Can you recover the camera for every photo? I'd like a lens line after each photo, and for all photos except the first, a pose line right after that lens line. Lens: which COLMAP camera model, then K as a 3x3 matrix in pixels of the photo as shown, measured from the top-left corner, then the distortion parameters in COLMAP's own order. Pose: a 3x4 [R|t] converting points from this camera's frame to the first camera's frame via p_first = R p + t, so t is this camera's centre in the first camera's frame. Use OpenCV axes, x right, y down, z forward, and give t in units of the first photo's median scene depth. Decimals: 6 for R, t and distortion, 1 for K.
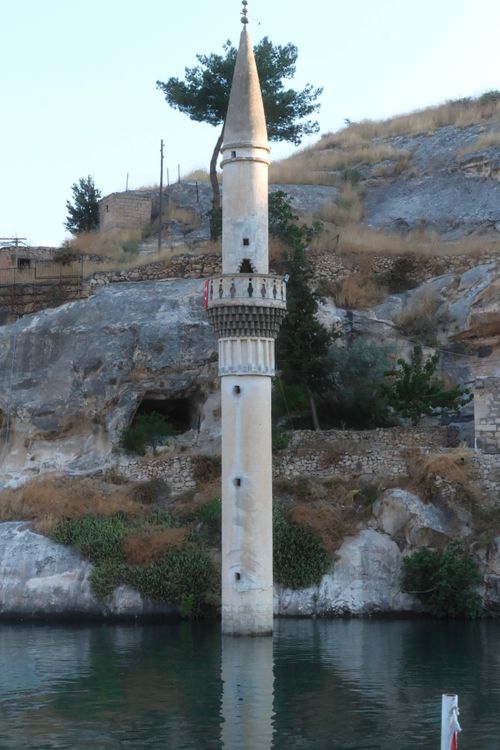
lens RADIAL K [[1408.8, 0, 249.6], [0, 1408.8, 372.8], [0, 0, 1]] dist [-0.054229, 0.000000]
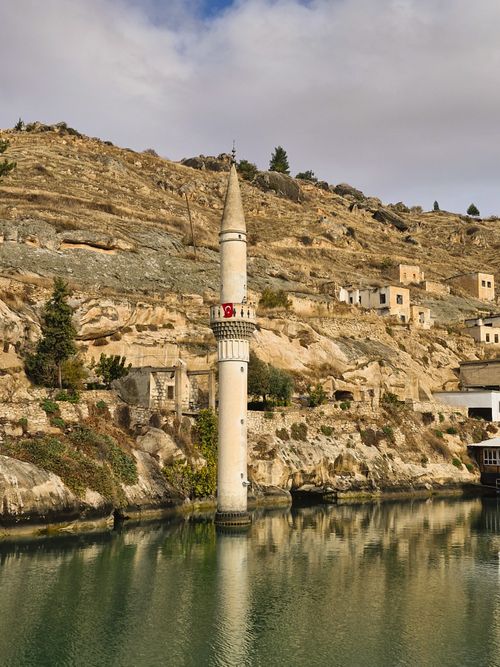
lens RADIAL K [[775.1, 0, 250.9], [0, 775.1, 338.0], [0, 0, 1]] dist [0.117617, 0.000000]
pose [[0.524758, 0.117594, 0.843090, -0.567365], [-0.084748, 0.992709, -0.085713, 0.038861], [-0.847022, -0.026472, 0.530898, 0.328386]]
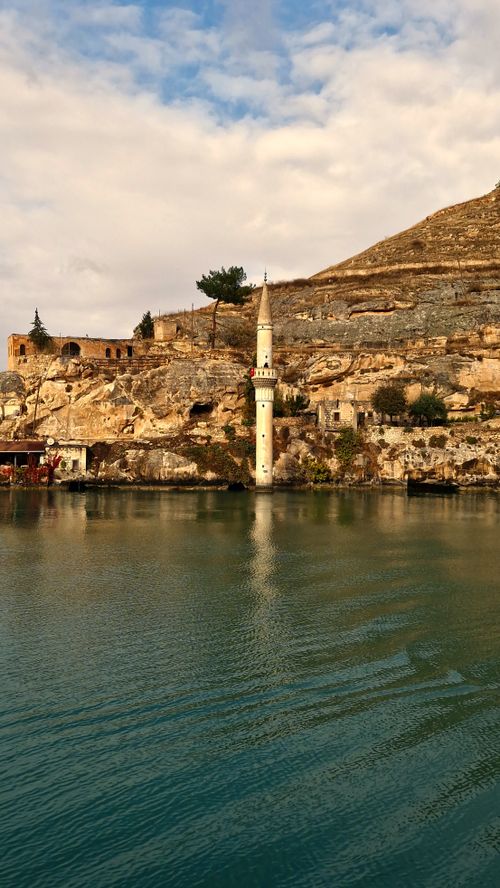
lens RADIAL K [[676.5, 0, 253.1], [0, 676.5, 454.9], [0, 0, 1]] dist [0.091300, 0.001028]
pose [[0.983219, 0.008808, 0.182217, -0.200990], [-0.027729, 0.994443, 0.101556, -0.020676], [-0.180310, -0.104905, 0.978000, -0.302502]]
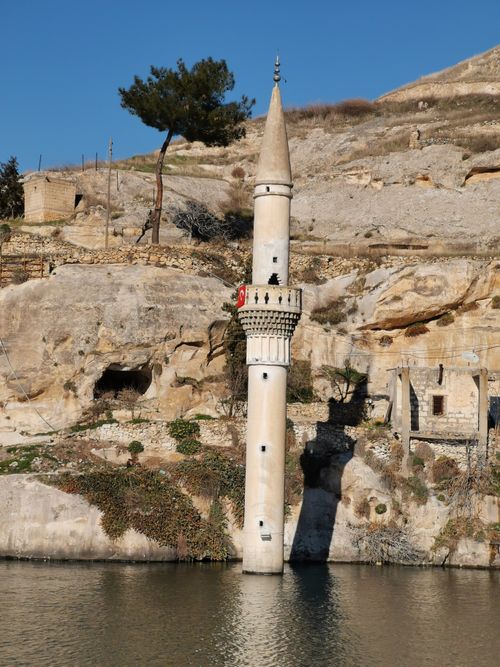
lens RADIAL K [[1406.2, 0, 252.3], [0, 1406.2, 337.9], [0, 0, 1]] dist [0.371803, 0.000000]
pose [[0.982146, 0.049227, 0.181563, -0.170257], [-0.050761, 0.998704, 0.003806, -0.017924], [-0.181140, -0.012955, 0.983372, -0.167644]]
